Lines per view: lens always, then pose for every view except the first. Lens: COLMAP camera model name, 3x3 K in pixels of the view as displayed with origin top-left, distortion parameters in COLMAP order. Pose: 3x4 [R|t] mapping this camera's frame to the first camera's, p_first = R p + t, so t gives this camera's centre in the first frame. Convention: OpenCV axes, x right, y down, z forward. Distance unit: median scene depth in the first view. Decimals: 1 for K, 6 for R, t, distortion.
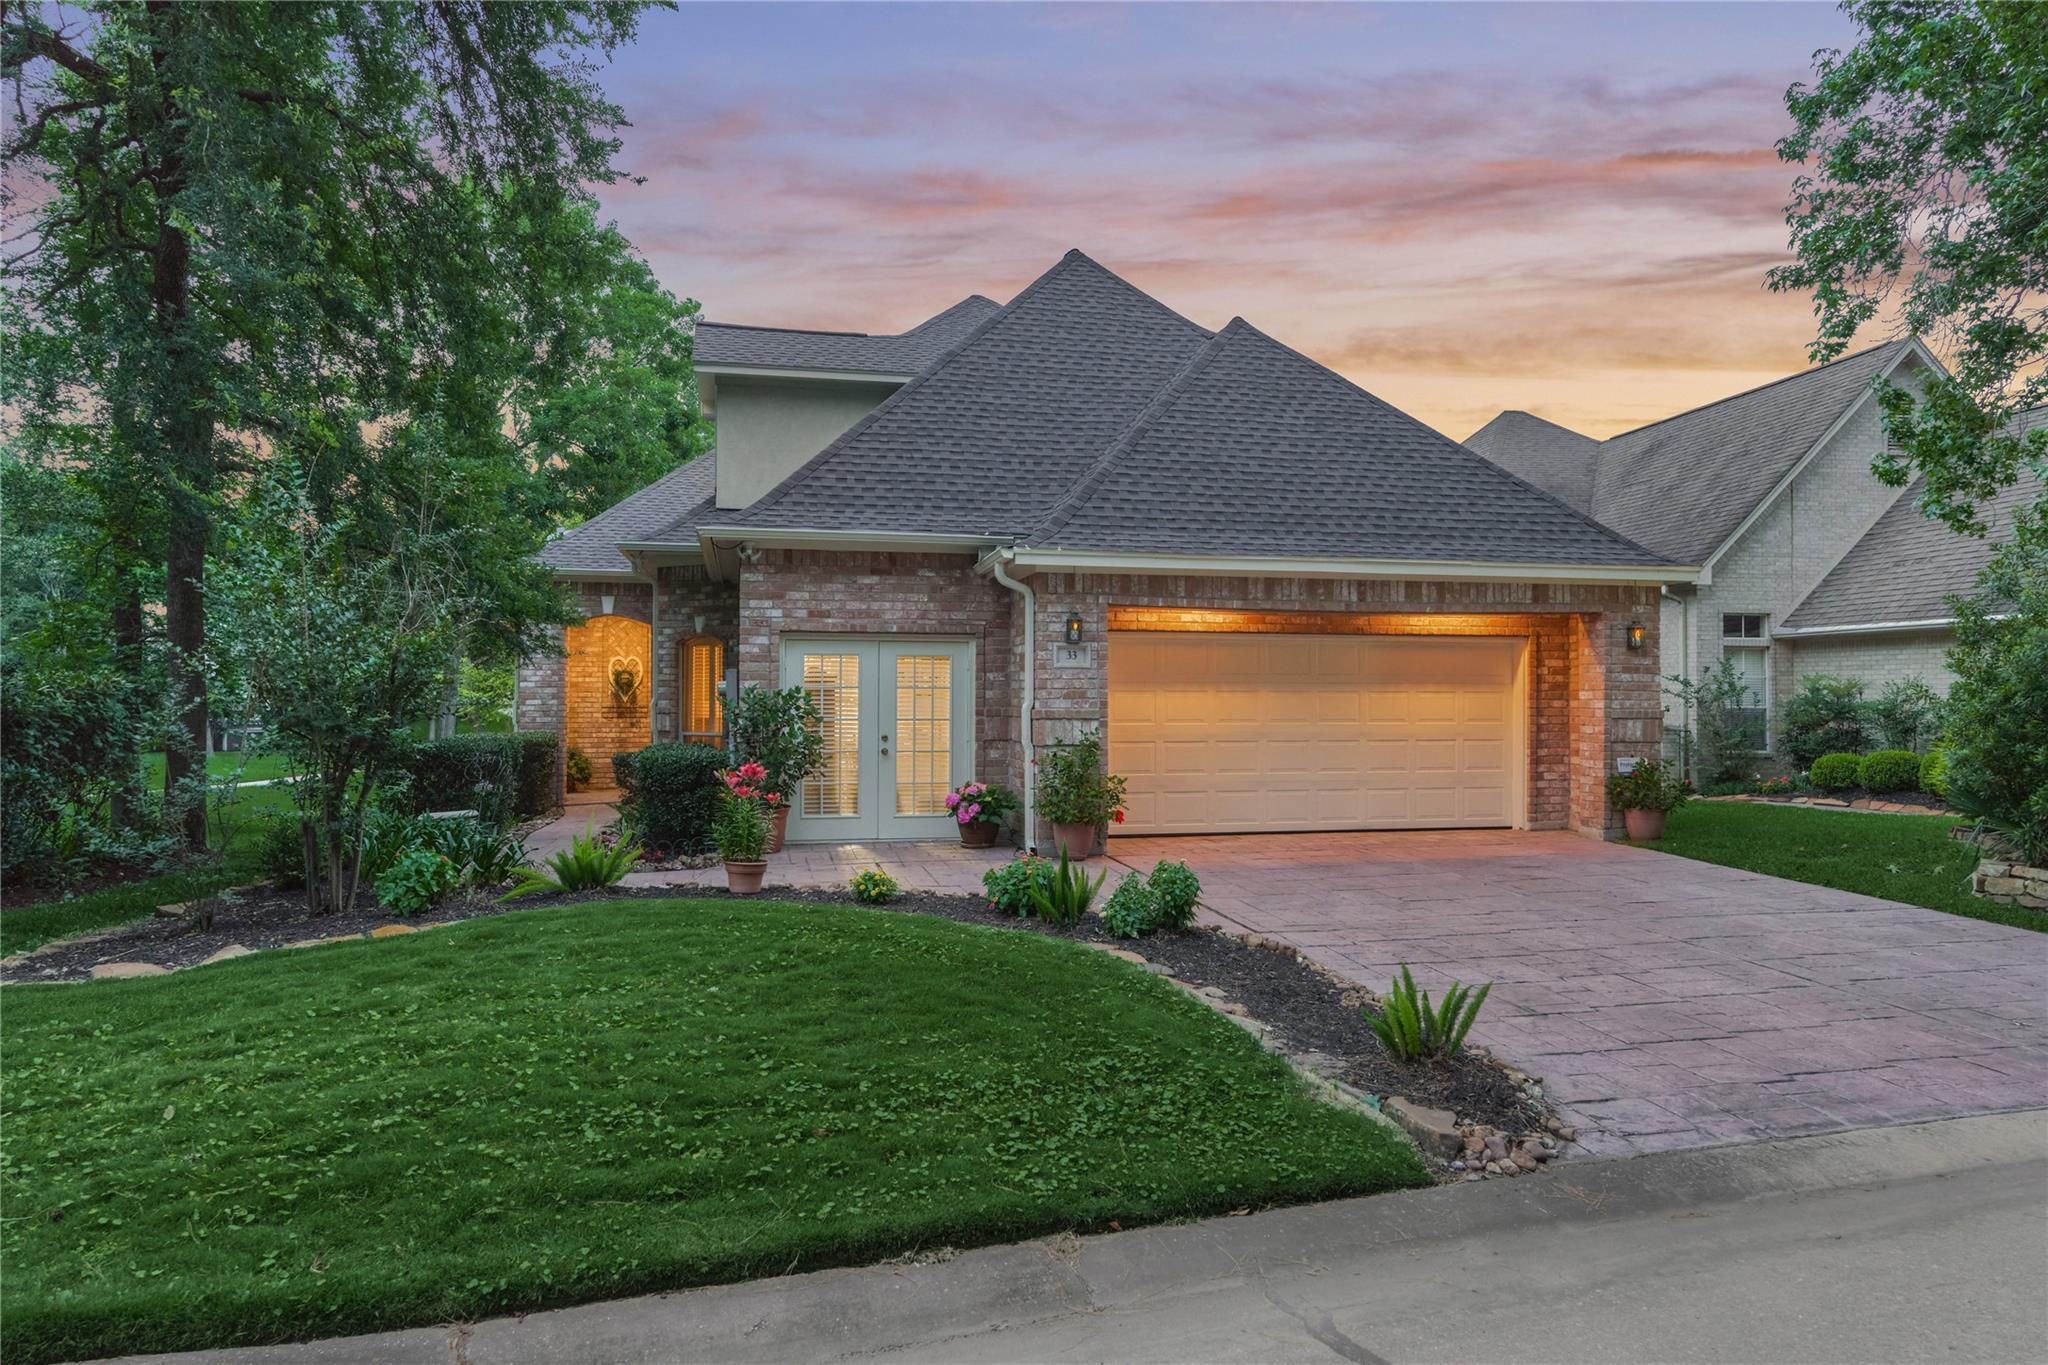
lens RADIAL K [[1320.9, 0, 1023.2], [0, 1320.9, 673.1], [0, 0, 1]] dist [0.005878, 0.001620]
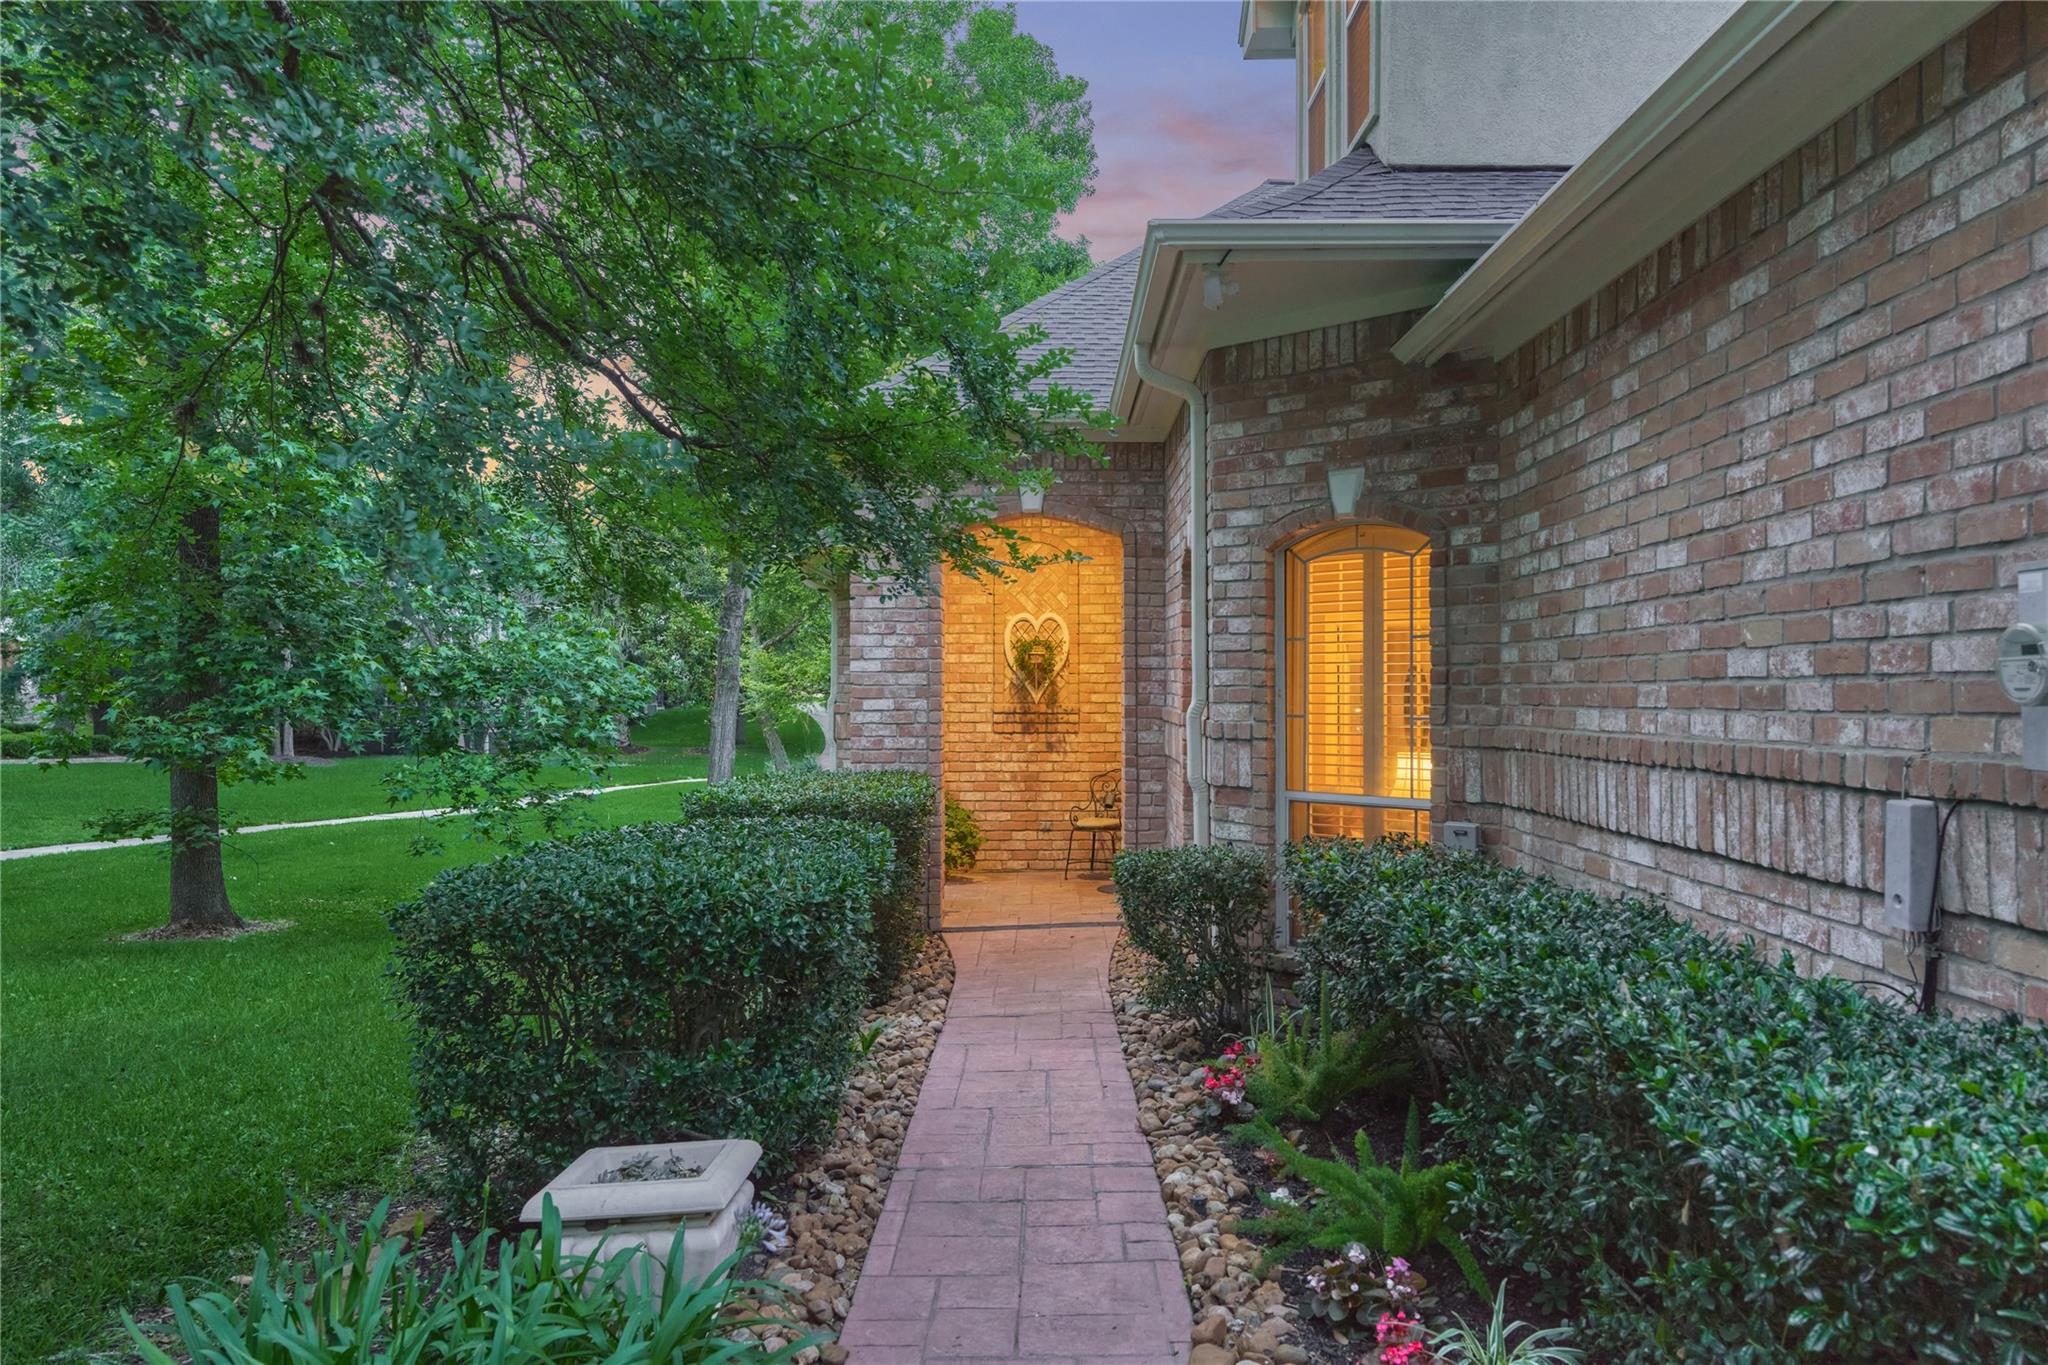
lens RADIAL K [[1404.8, 0, 1027.9], [0, 1404.8, 684.4], [0, 0, 1]] dist [-0.006297, -0.000585]
pose [[0.978159, 0.000443, -0.207858, -0.320988], [0.002693, 0.999887, 0.014802, 0.011733], [0.207841, -0.015038, 0.978047, 0.785228]]
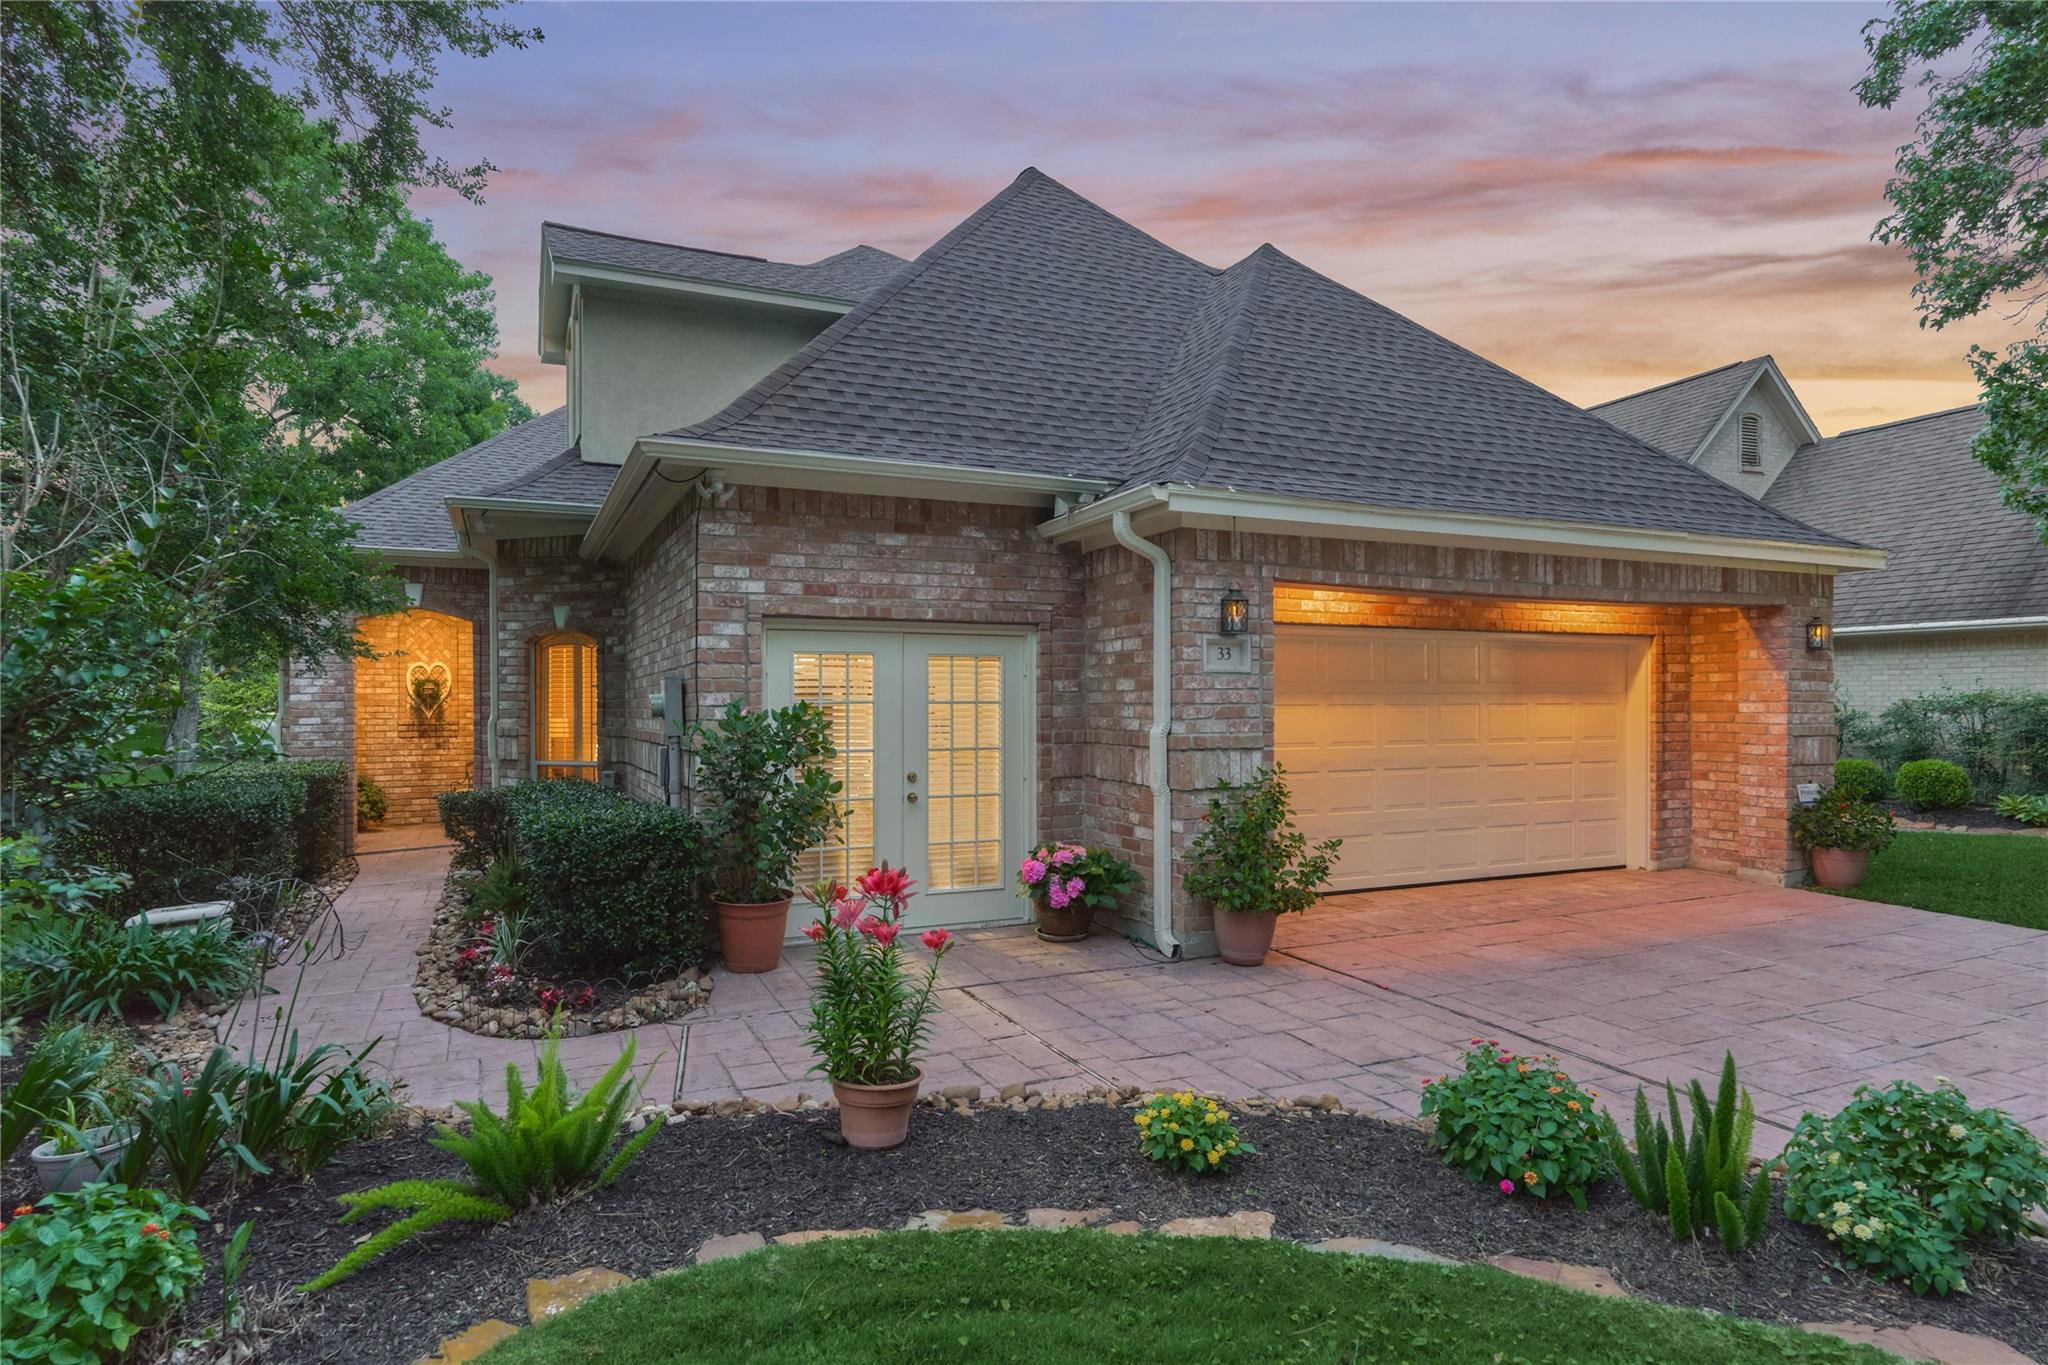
lens RADIAL K [[1108.4, 0, 979.9], [0, 1108.4, 702.2], [0, 0, 1]] dist [0.000194, -0.001296]
pose [[0.978181, -0.004842, 0.207696, -0.185067], [0.001209, 0.999844, 0.017619, 0.000868], [-0.207749, -0.016983, 0.978035, 0.436305]]
